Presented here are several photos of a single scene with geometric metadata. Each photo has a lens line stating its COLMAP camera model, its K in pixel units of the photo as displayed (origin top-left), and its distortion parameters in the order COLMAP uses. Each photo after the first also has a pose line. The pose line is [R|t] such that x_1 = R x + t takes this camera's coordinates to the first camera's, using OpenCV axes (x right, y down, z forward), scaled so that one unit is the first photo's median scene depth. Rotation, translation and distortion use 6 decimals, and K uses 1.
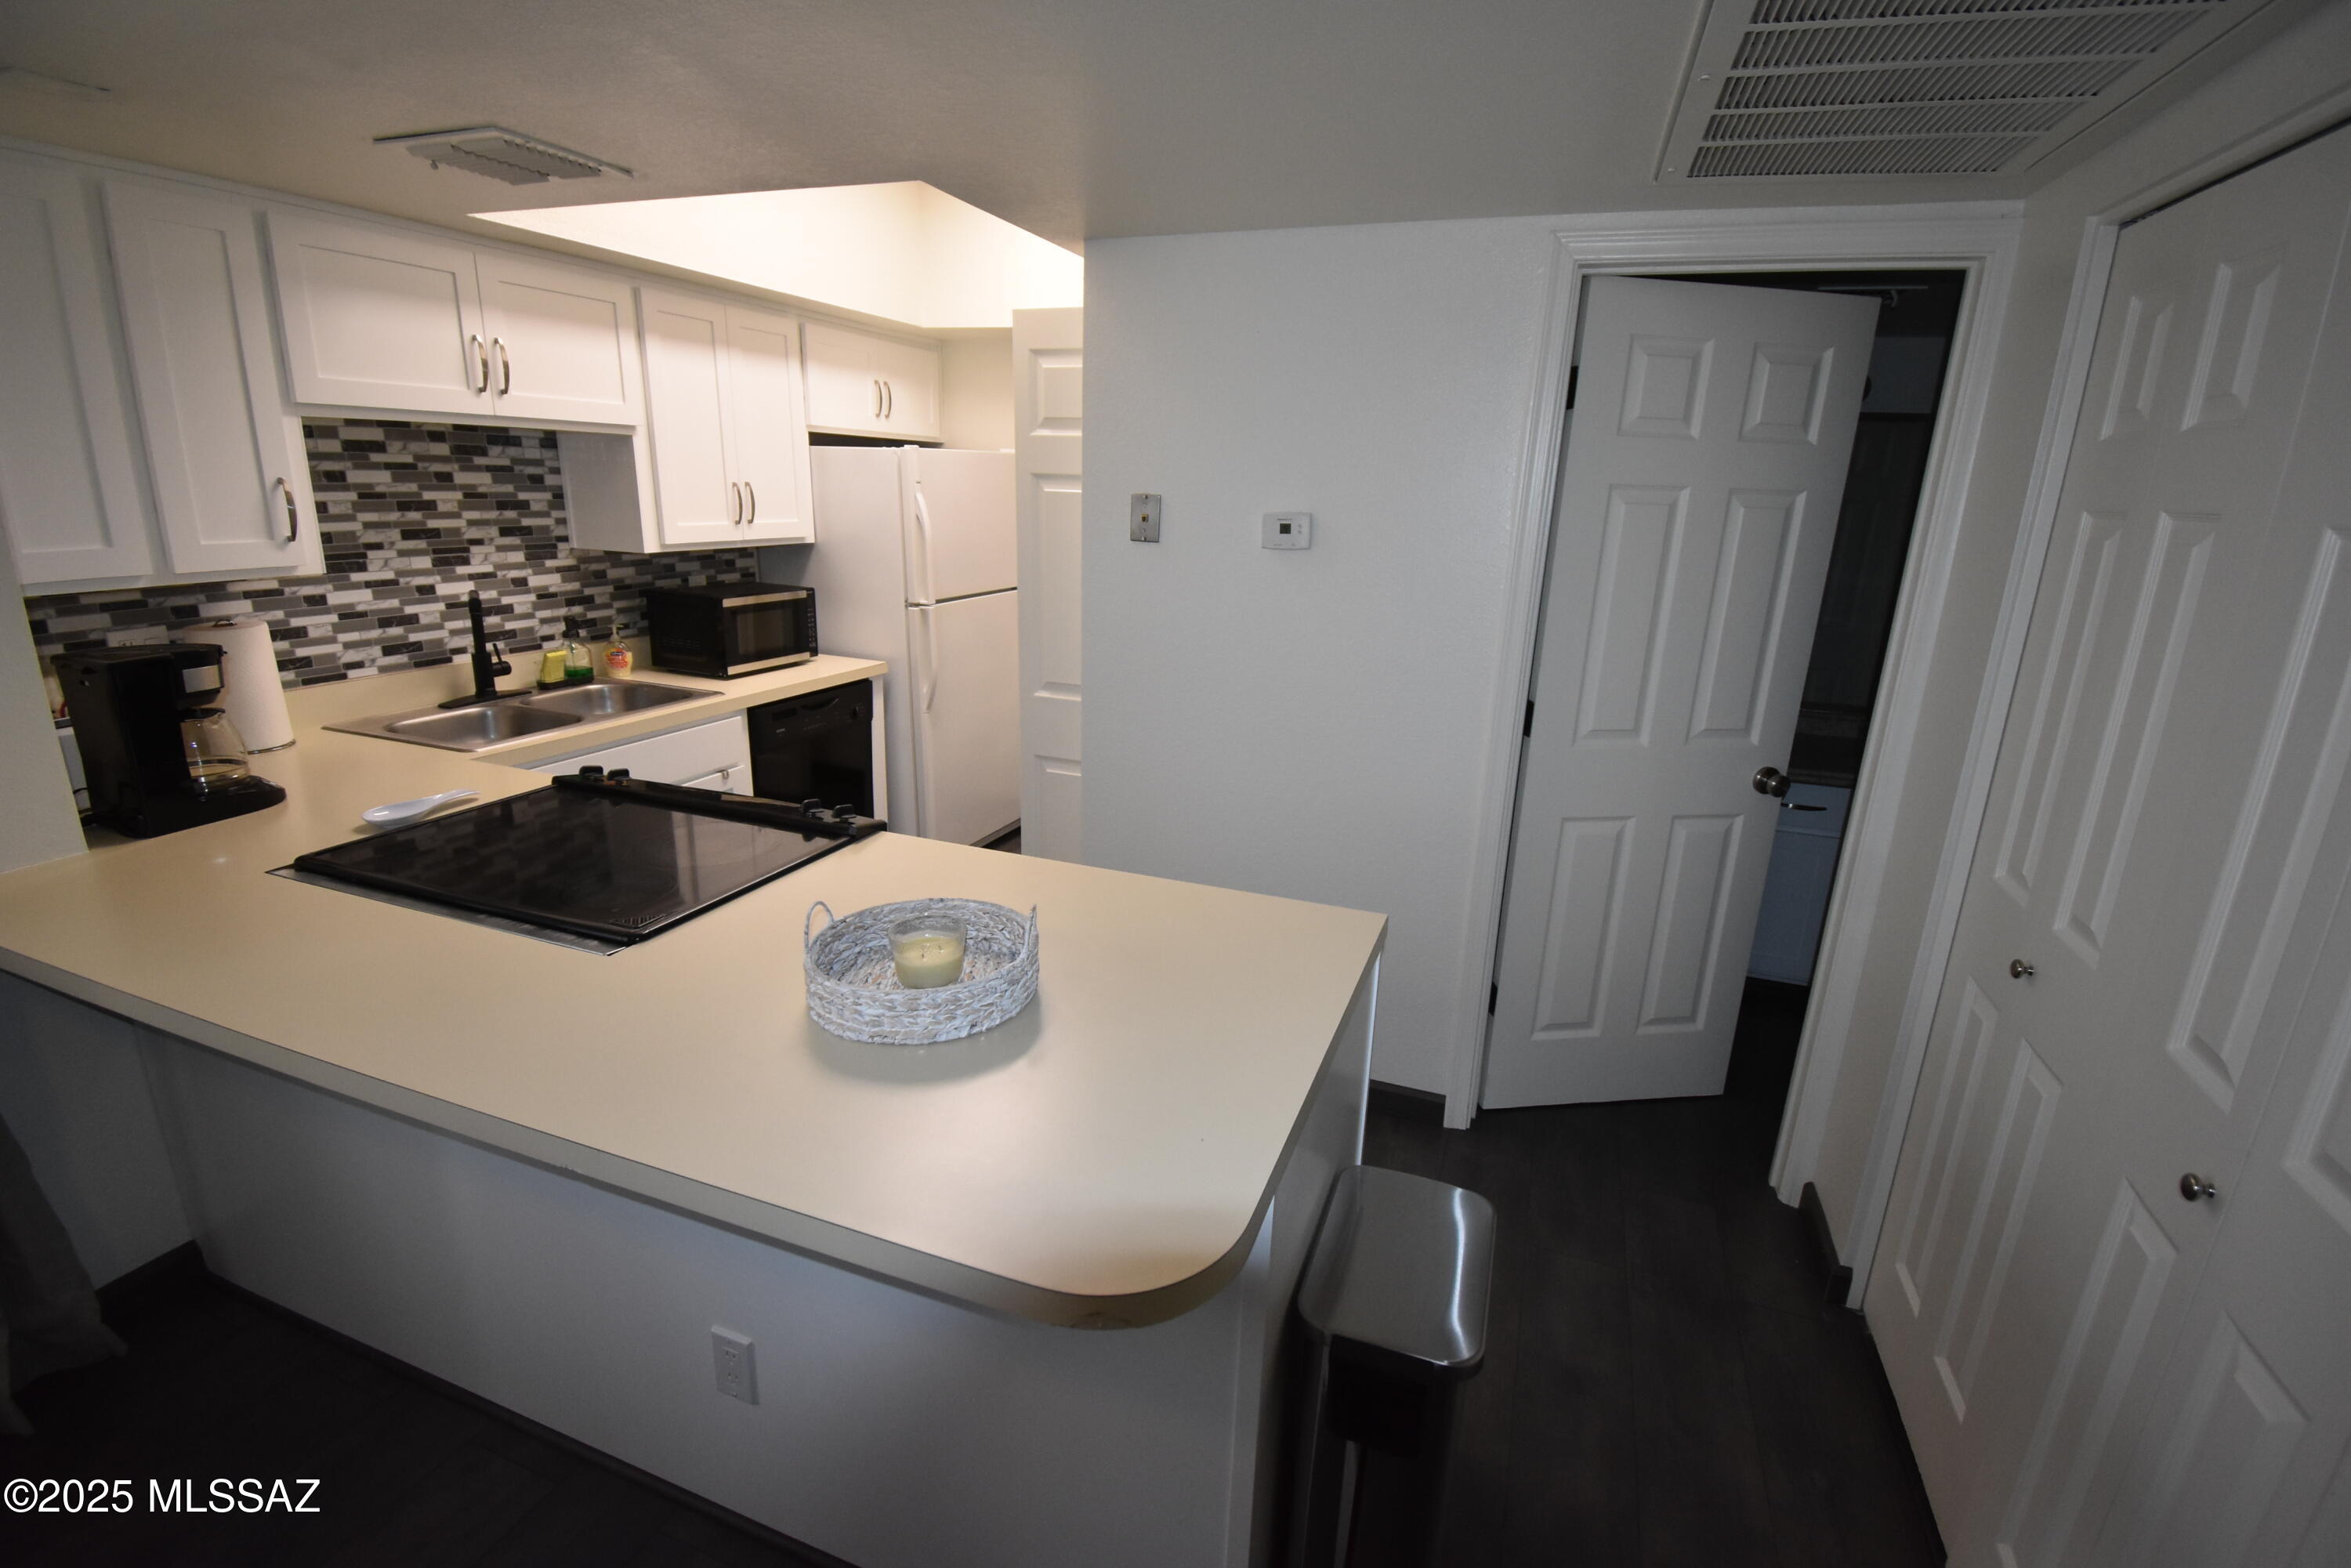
lens RADIAL K [[1049.5, 0, 1223.2], [0, 1049.5, 780.5], [0, 0, 1]] dist [-0.007580, -0.009517]
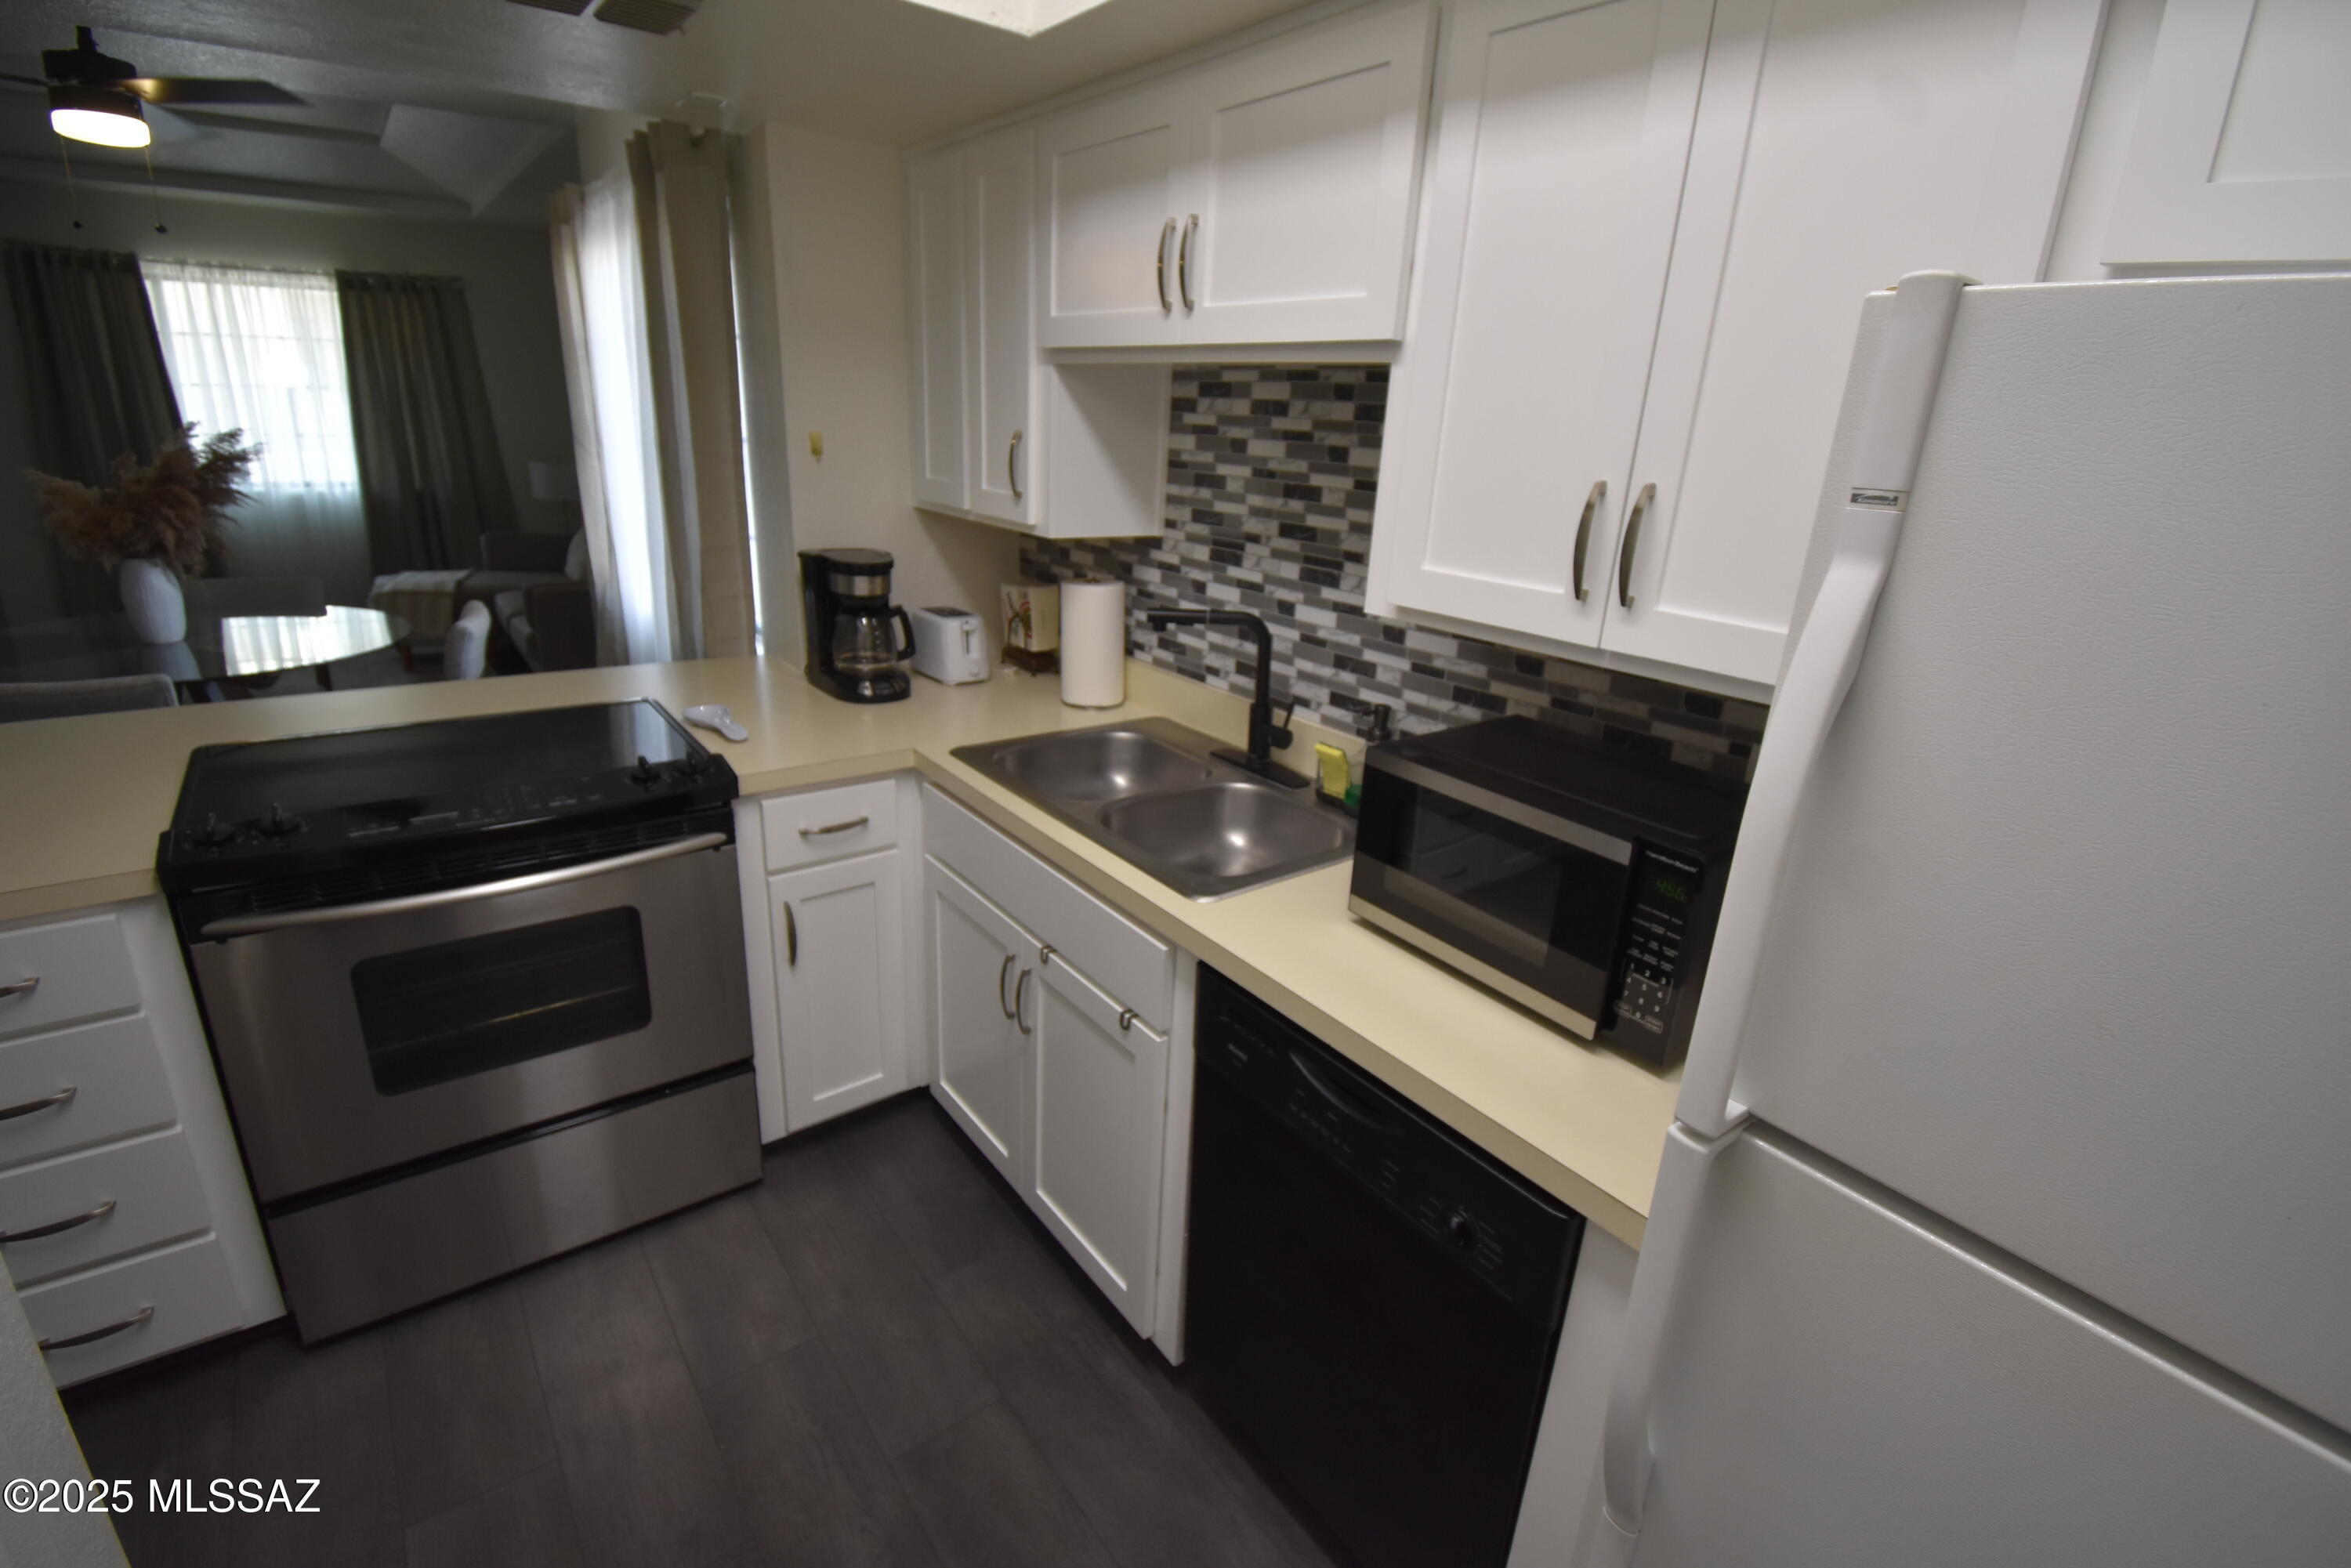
lens RADIAL K [[1049.5, 0, 1176.2], [0, 1049.5, 783.3], [0, 0, 1]] dist [-0.007580, -0.009517]
pose [[-0.560679, 0.190295, -0.805870, -0.104950], [-0.309527, 0.854514, 0.417133, -0.350507], [0.768005, 0.483316, -0.420207, 1.272936]]
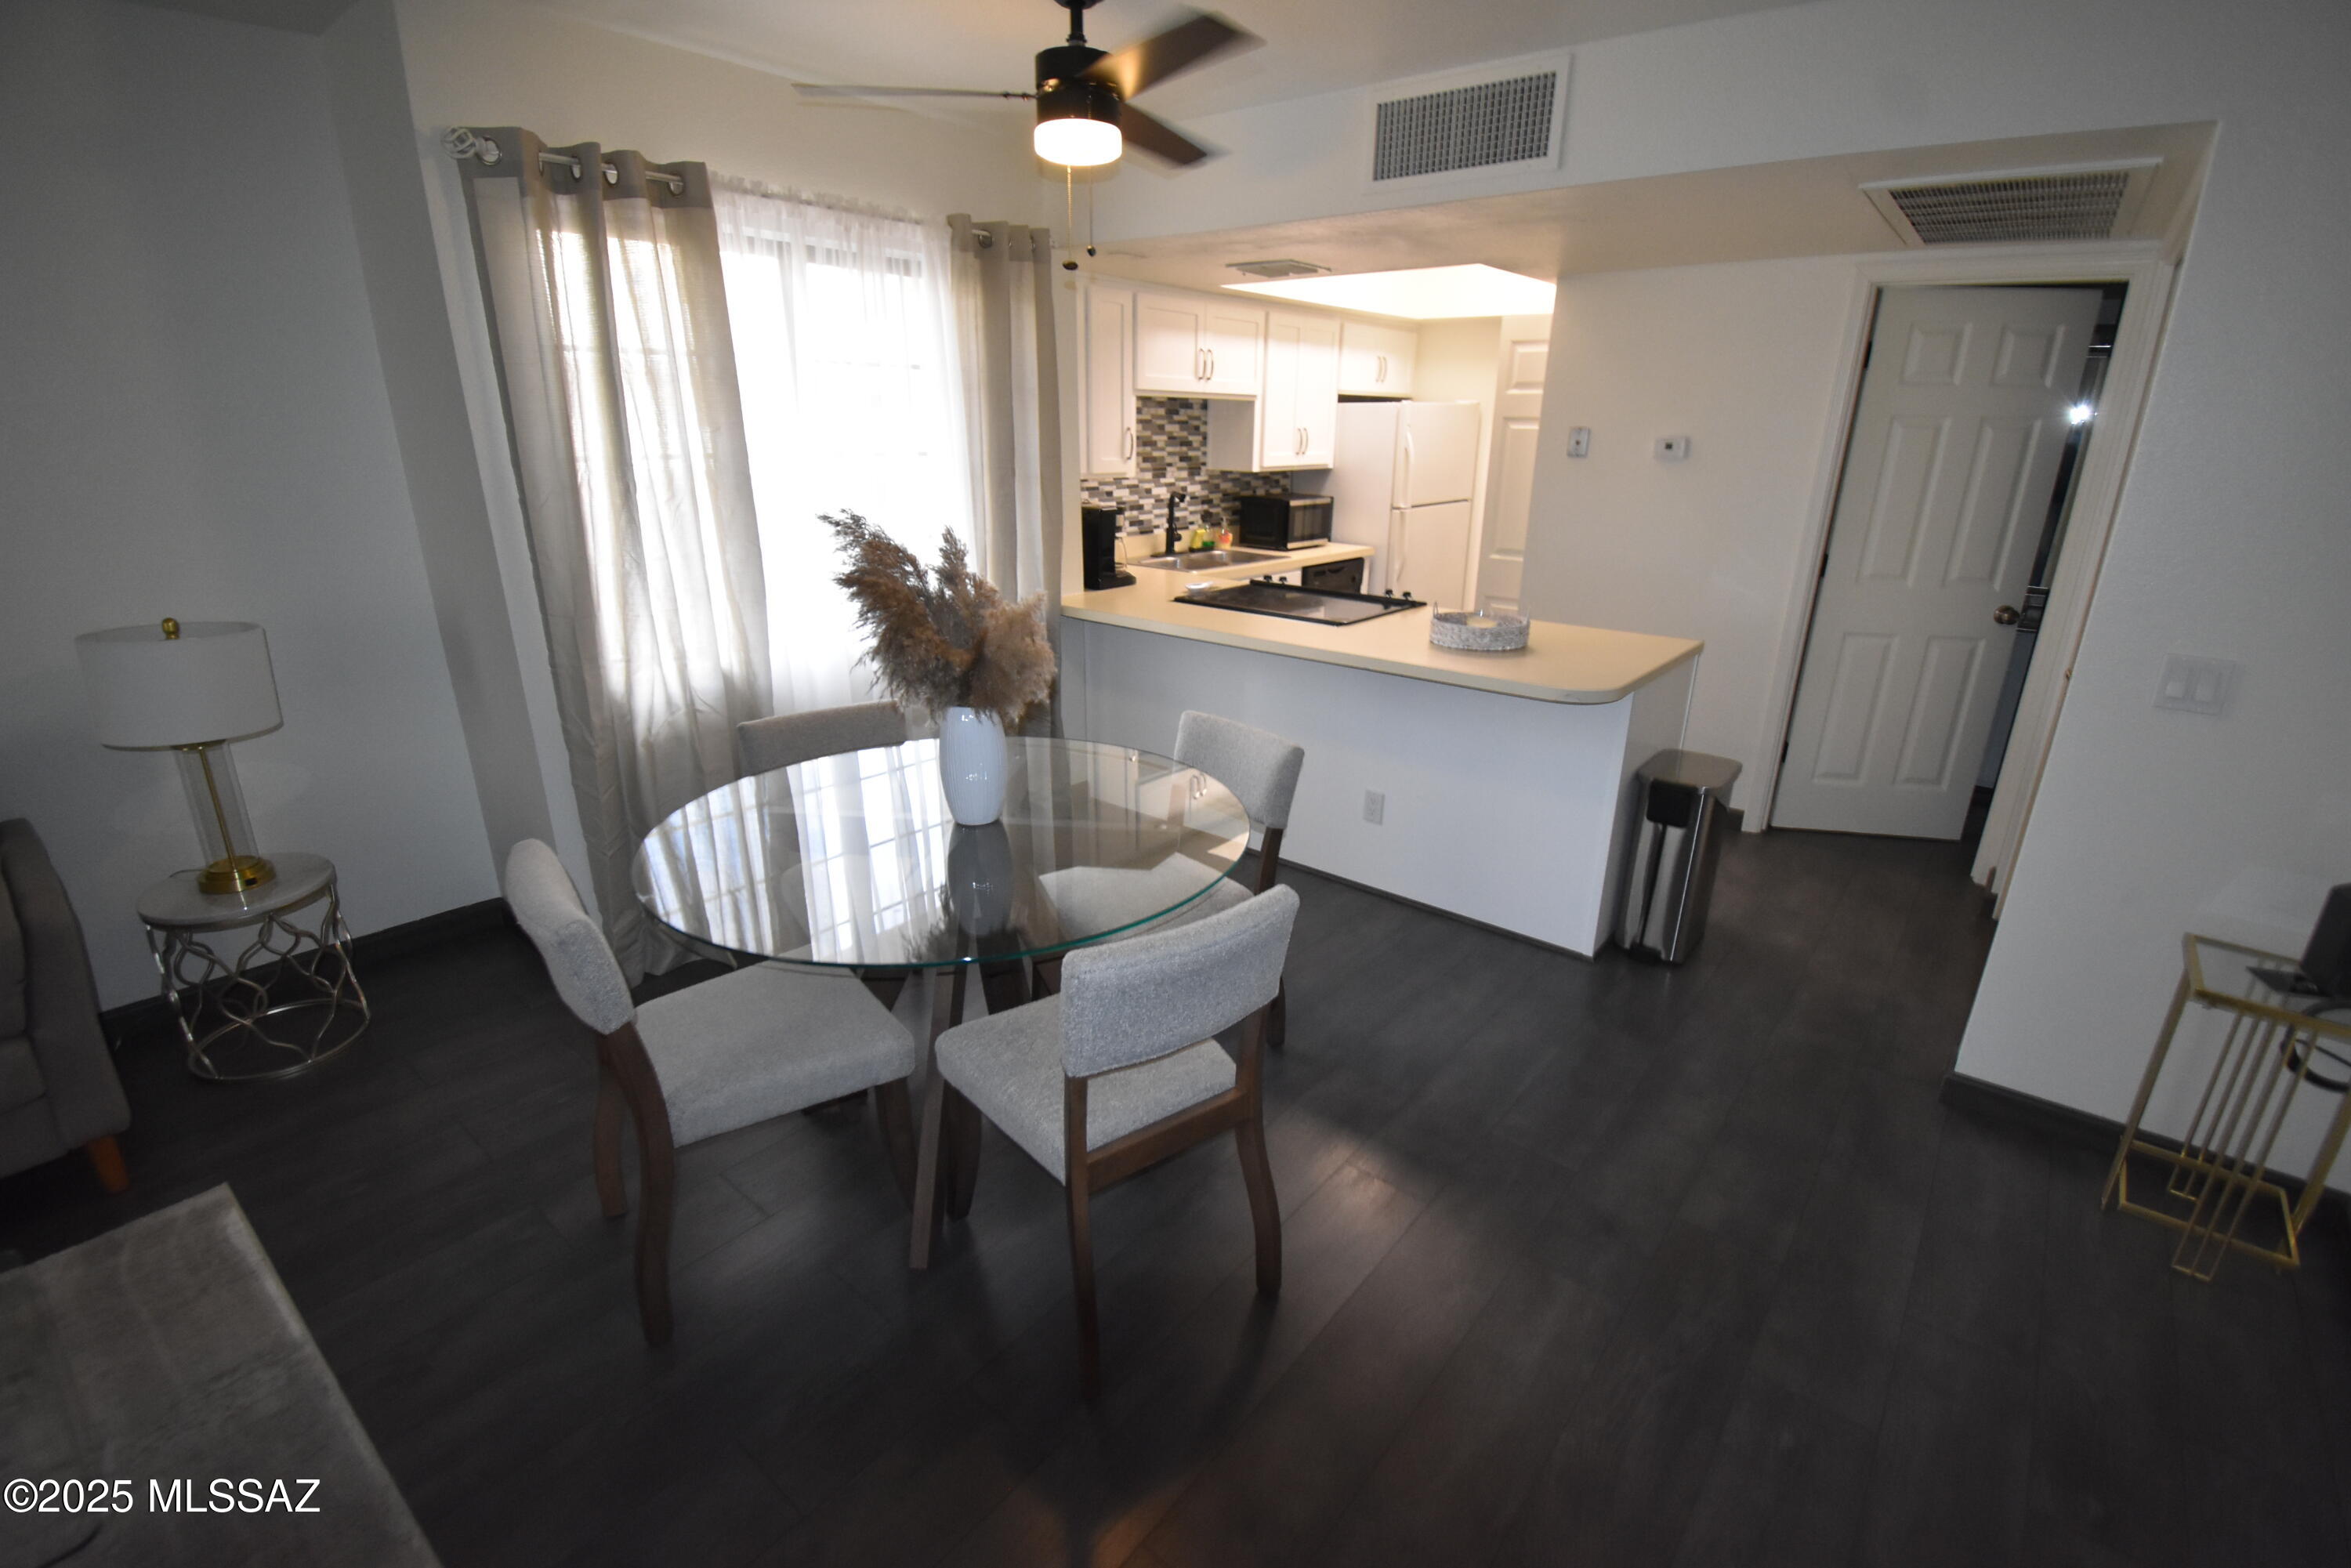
lens RADIAL K [[1049.5, 0, 1188.4], [0, 1049.5, 781.3], [0, 0, 1]] dist [-0.007580, -0.009517]
pose [[0.936045, 0.089160, -0.340396, -0.035862], [-0.072862, 0.995512, 0.060395, 0.197487], [0.344253, -0.031730, 0.938341, -0.679839]]
